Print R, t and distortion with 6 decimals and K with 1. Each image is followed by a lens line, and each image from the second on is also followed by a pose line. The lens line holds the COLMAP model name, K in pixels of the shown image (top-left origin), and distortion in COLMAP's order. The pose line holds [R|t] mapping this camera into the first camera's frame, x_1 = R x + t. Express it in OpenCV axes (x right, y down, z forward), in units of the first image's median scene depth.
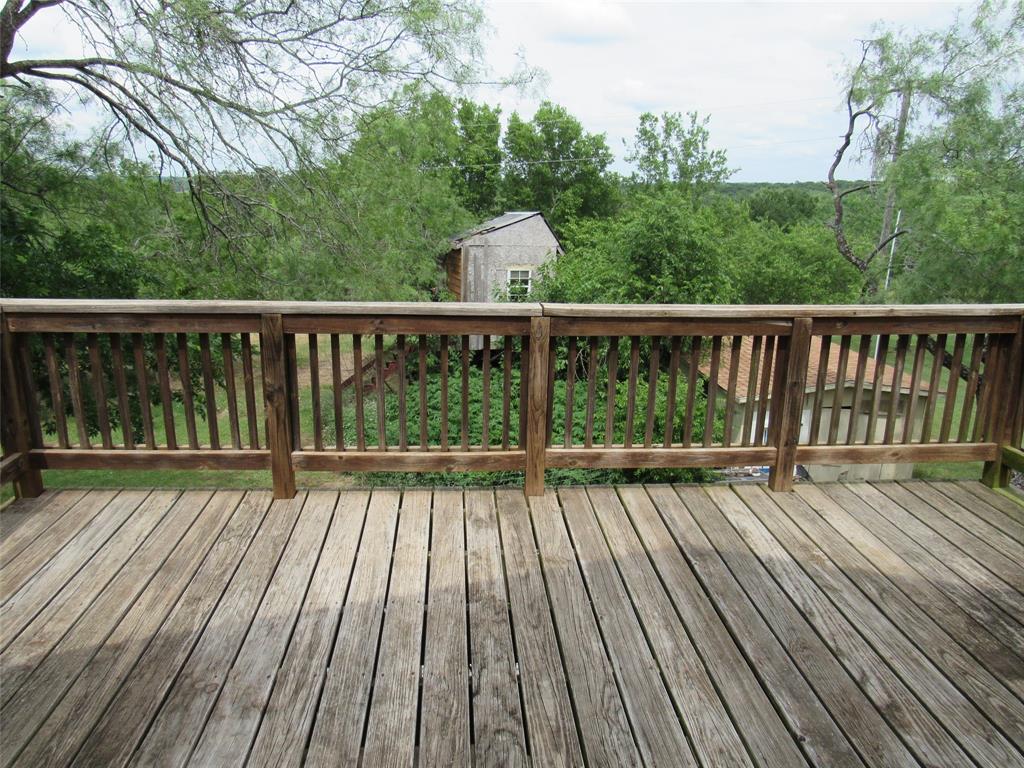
lens RADIAL K [[728.6, 0, 512.0], [0, 728.6, 383.1], [0, 0, 1]] dist [-0.021619, 0.001169]
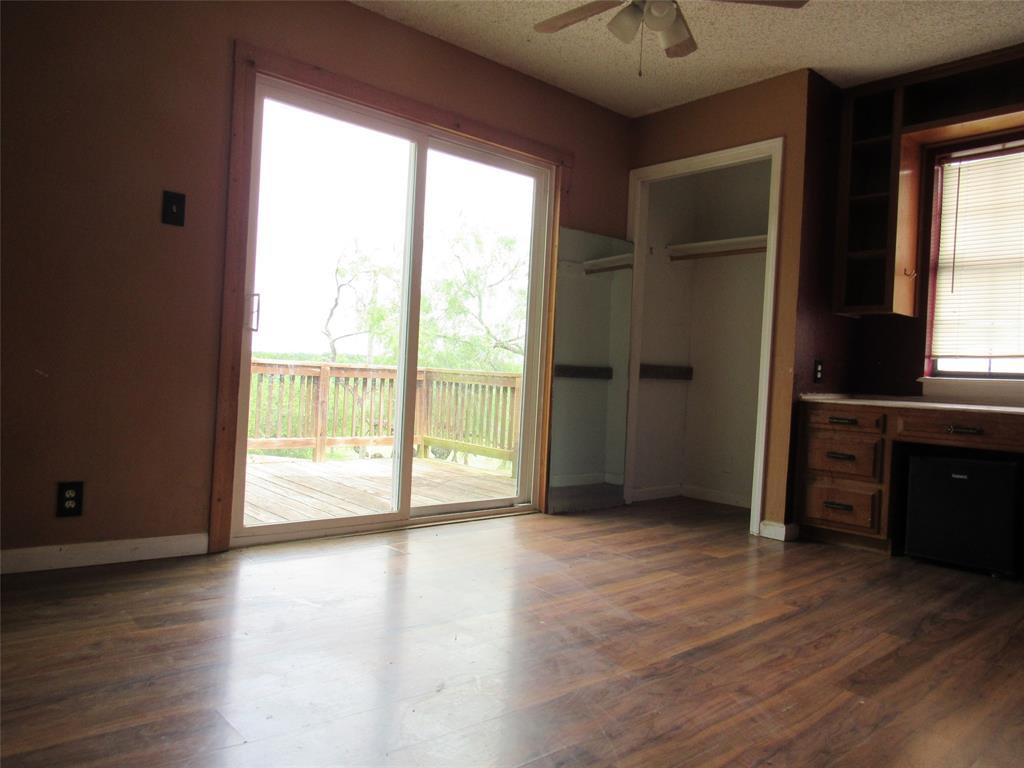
lens RADIAL K [[728.6, 0, 507.9], [0, 728.6, 378.4], [0, 0, 1]] dist [-0.021619, 0.001169]
pose [[0.792433, 0.032311, 0.609103, -0.129630], [0.109827, 0.974717, -0.194589, 0.122490], [-0.599990, 0.221095, 0.768849, -0.255325]]
